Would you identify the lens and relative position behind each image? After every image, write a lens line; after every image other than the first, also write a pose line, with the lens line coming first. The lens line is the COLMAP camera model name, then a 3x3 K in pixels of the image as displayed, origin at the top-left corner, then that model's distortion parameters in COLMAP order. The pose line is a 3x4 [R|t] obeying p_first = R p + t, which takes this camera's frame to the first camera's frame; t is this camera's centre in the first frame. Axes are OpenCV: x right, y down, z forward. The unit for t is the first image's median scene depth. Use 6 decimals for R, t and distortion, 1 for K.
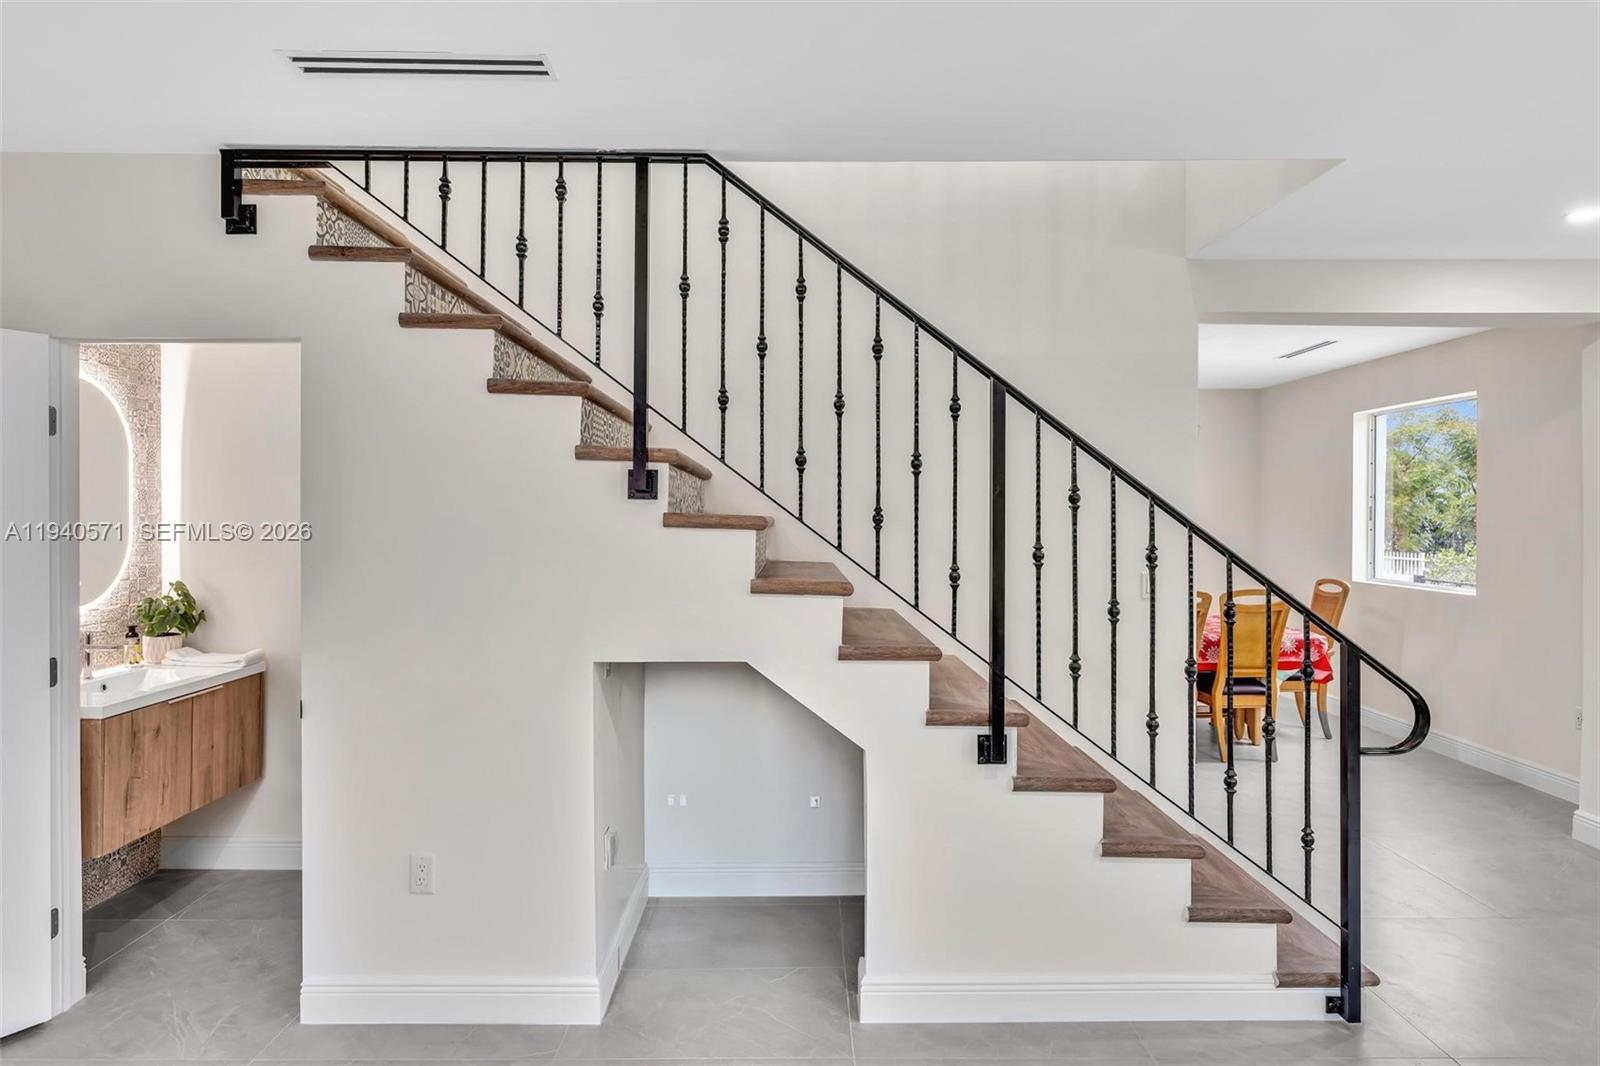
lens RADIAL K [[890.3, 0, 806.9], [0, 890.3, 521.5], [0, 0, 1]] dist [0.000944, 0.001027]
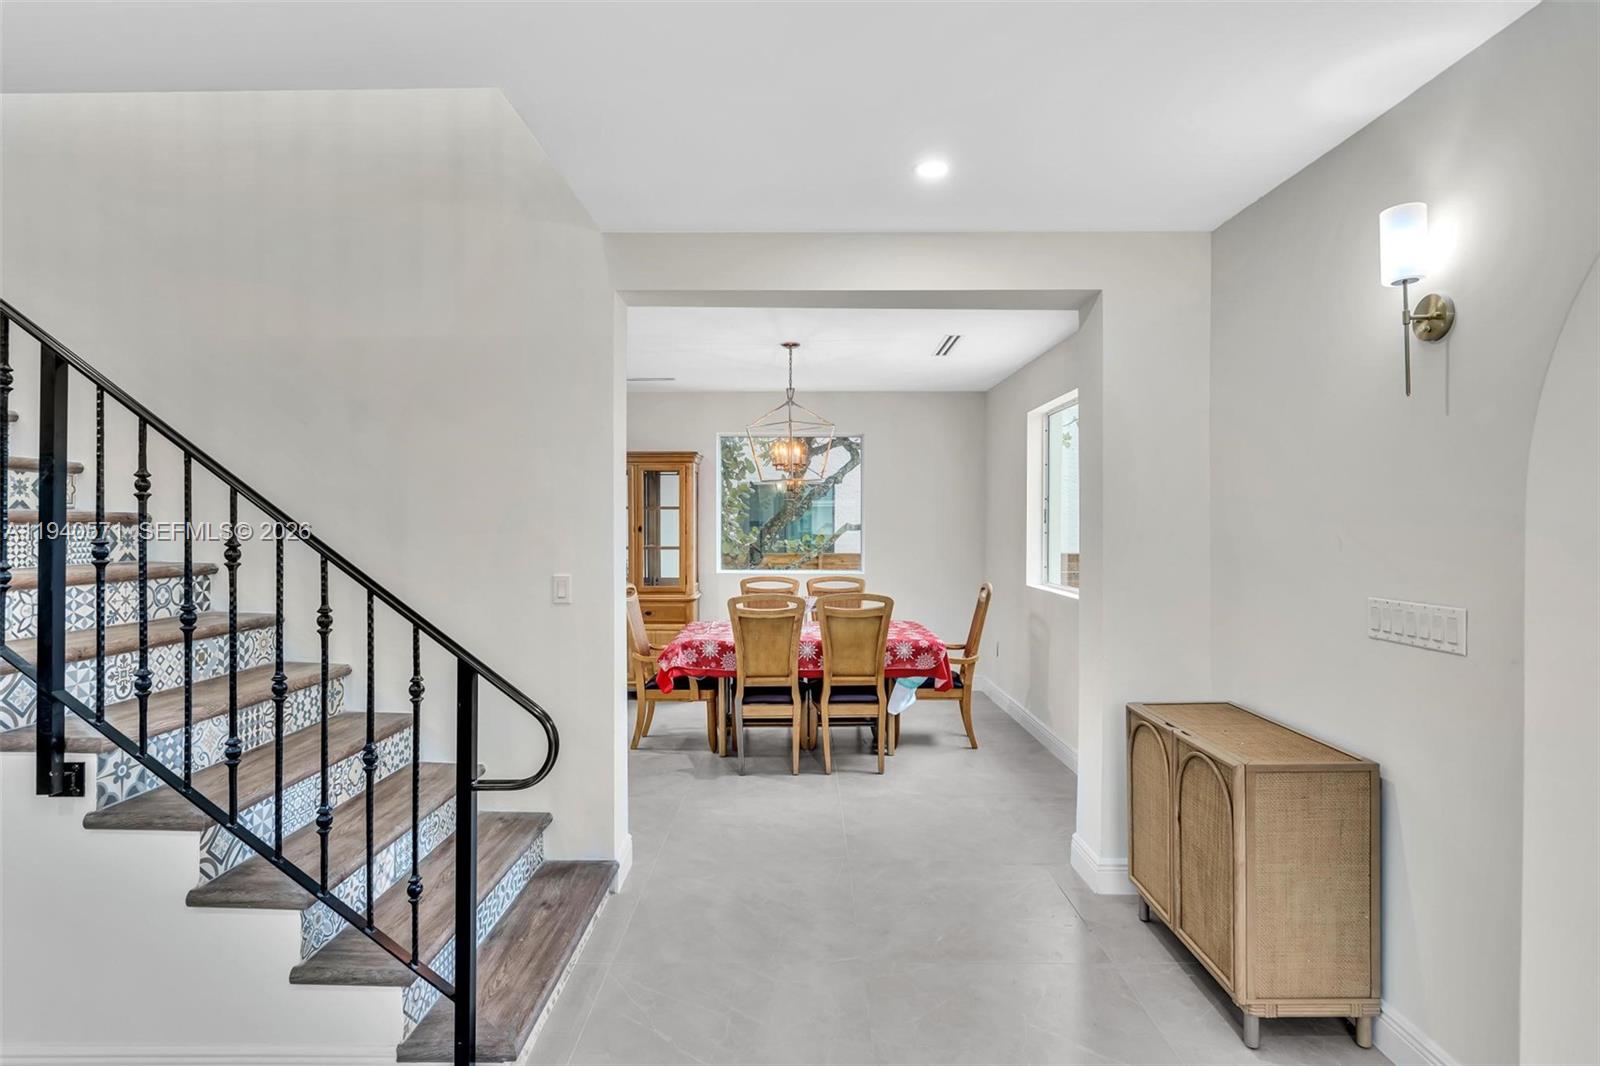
lens RADIAL K [[824.0, 0, 806.5], [0, 824.0, 532.4], [0, 0, 1]] dist [-0.003713, -0.000421]
pose [[0.999845, -0.000972, -0.017604, 0.458979], [0.000958, 0.999999, -0.000775, 0.010715], [0.017605, 0.000758, 0.999845, 0.113081]]
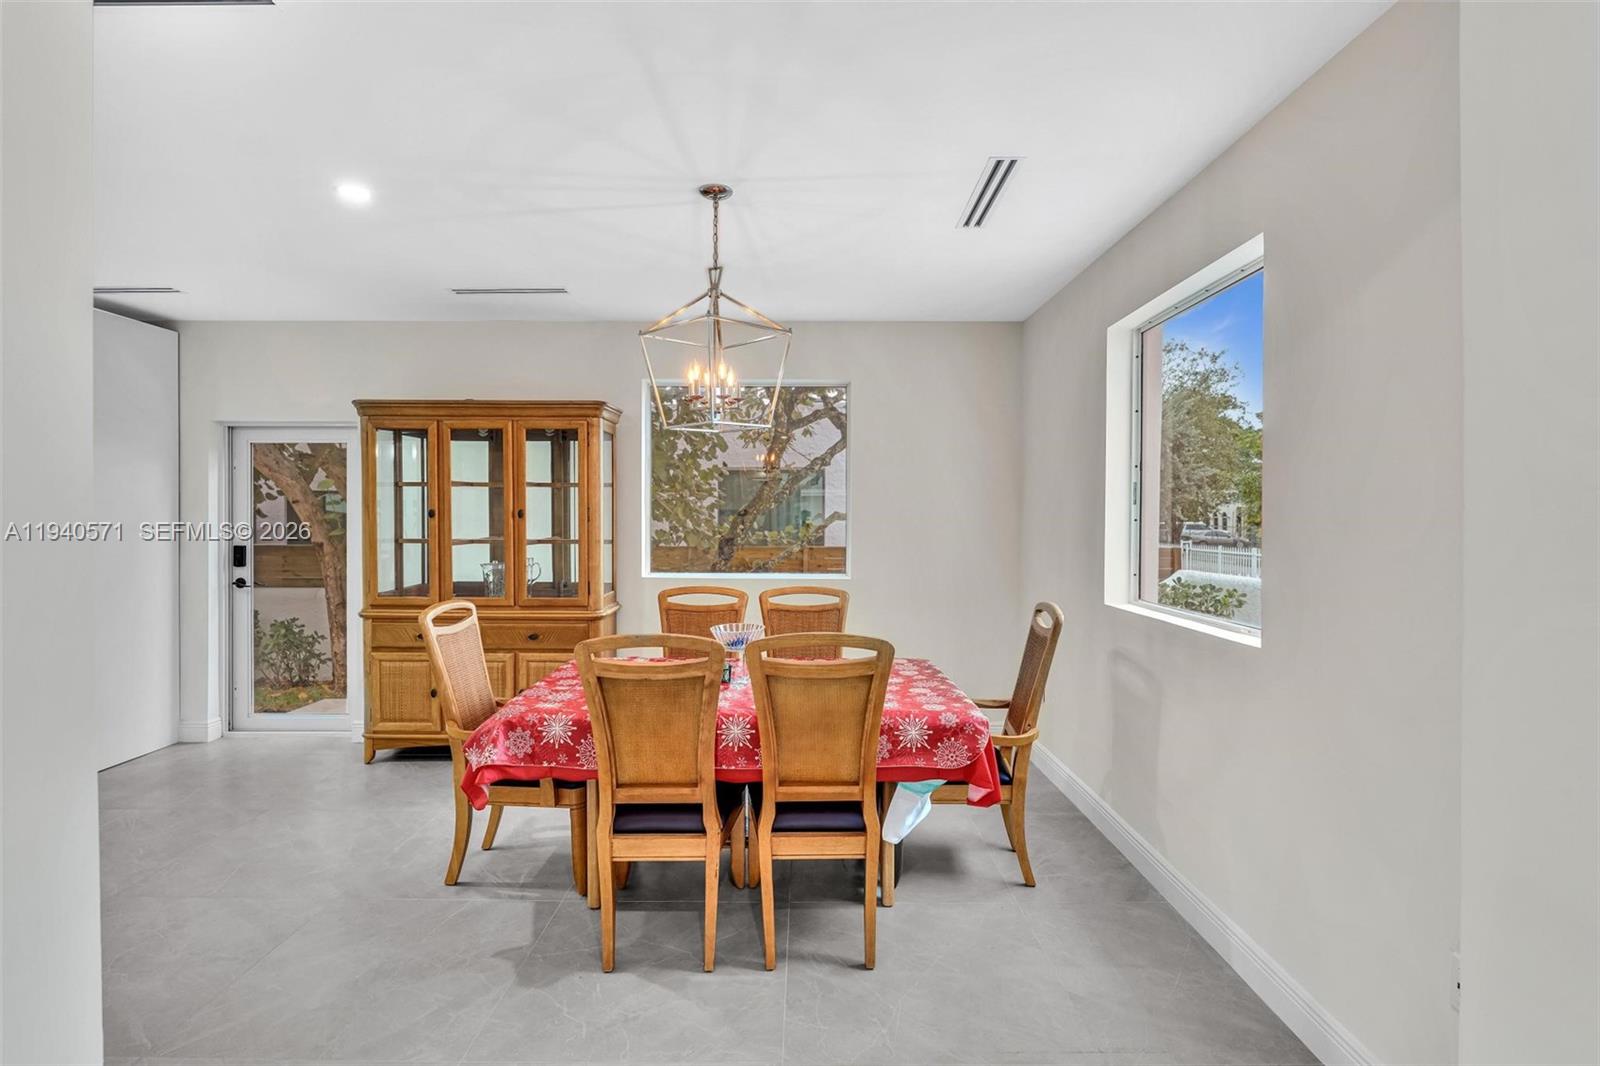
lens RADIAL K [[765.6, 0, 798.6], [0, 765.6, 527.2], [0, 0, 1]] dist [-0.000710, -0.000014]
pose [[0.999560, 0.001715, -0.029596, 0.494929], [-0.001619, 0.999993, 0.003267, 0.014894], [0.029601, -0.003217, 0.999557, 0.557173]]
